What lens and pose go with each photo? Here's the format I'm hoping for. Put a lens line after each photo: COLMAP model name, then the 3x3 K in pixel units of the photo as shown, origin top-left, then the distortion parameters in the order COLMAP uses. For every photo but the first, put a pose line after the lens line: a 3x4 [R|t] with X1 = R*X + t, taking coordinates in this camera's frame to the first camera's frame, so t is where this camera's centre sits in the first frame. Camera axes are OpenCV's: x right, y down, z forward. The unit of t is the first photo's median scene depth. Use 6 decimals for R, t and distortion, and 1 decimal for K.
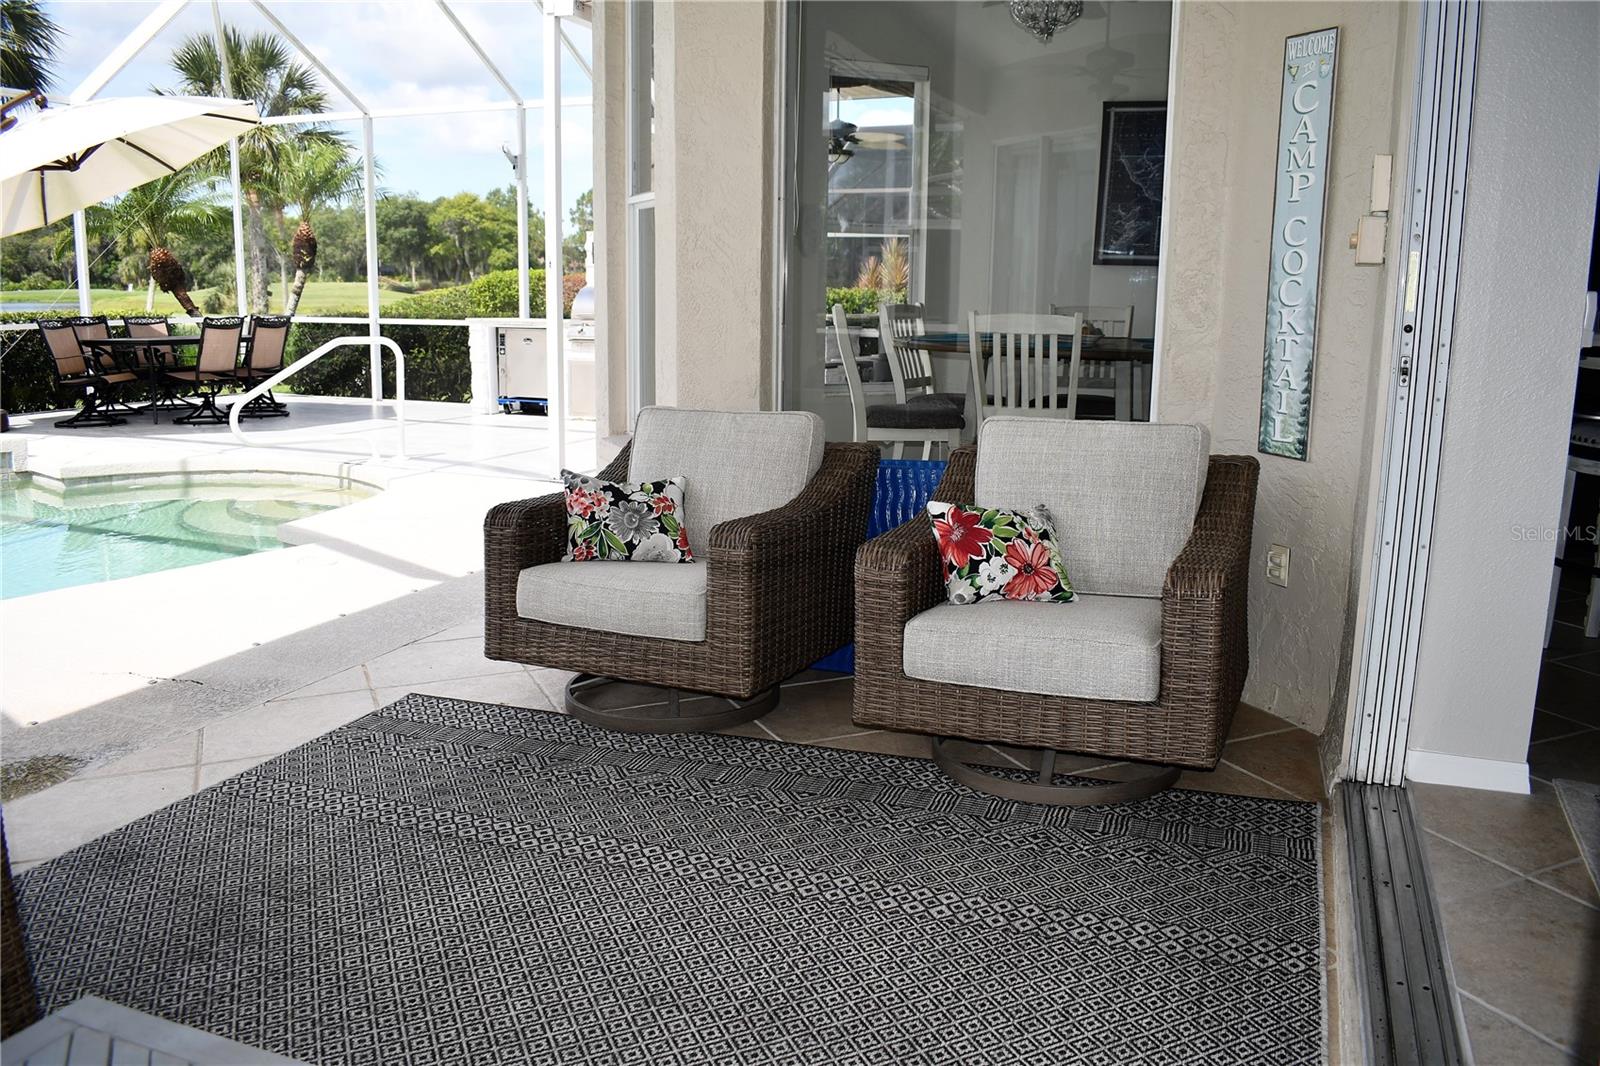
lens RADIAL K [[1248.9, 0, 800.0], [0, 1248.9, 533.0], [0, 0, 1]] dist [-0.086304, 0.005687]
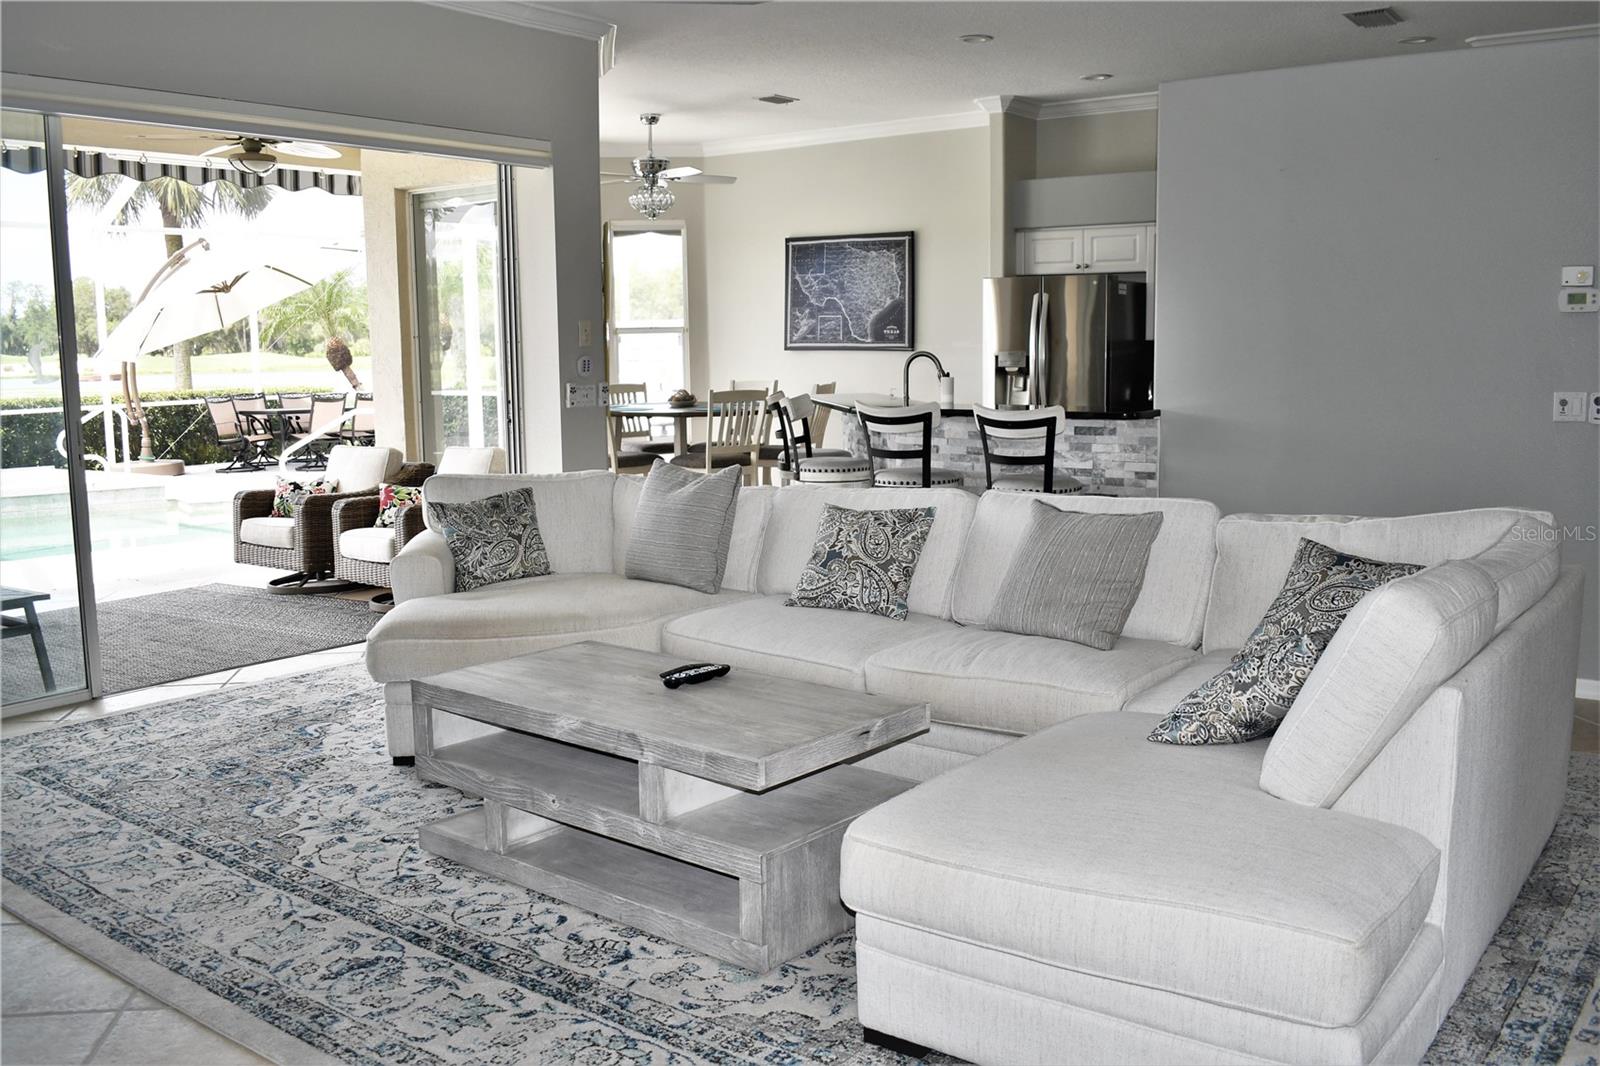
lens RADIAL K [[1372.6, 0, 800.0], [0, 1372.6, 533.0], [0, 0, 1]] dist [-0.057303, -0.000651]
pose [[0.967032, 0.006571, -0.254571, 0.547739], [-0.021109, 0.998295, -0.054419, 0.067014], [0.253779, 0.057999, 0.965522, -0.430588]]
